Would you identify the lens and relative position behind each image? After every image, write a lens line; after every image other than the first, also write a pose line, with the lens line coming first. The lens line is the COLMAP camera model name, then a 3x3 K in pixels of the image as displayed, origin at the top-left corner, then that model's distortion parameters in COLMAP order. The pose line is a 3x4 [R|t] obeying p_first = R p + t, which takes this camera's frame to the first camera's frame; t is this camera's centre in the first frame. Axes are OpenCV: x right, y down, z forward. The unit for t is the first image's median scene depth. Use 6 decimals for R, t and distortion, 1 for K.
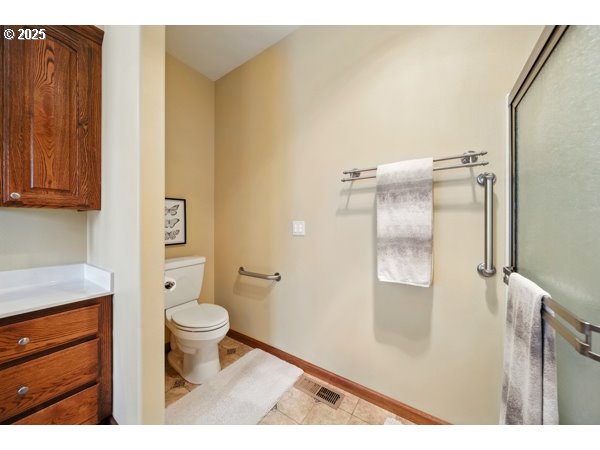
lens RADIAL K [[209.1, 0, 300.0], [0, 209.1, 225.0], [0, 0, 1]] dist [-0.000192, -0.000097]
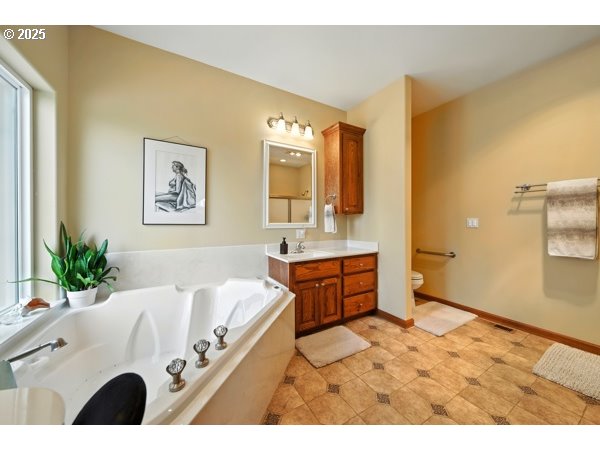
lens RADIAL K [[211.0, 0, 303.7], [0, 211.0, 221.6], [0, 0, 1]] dist [-0.001095, -0.000338]
pose [[0.899252, -0.000406, -0.437430, -0.621009], [0.000280, 1.000000, -0.000353, 0.007911], [0.437430, 0.000195, 0.899252, -1.302794]]
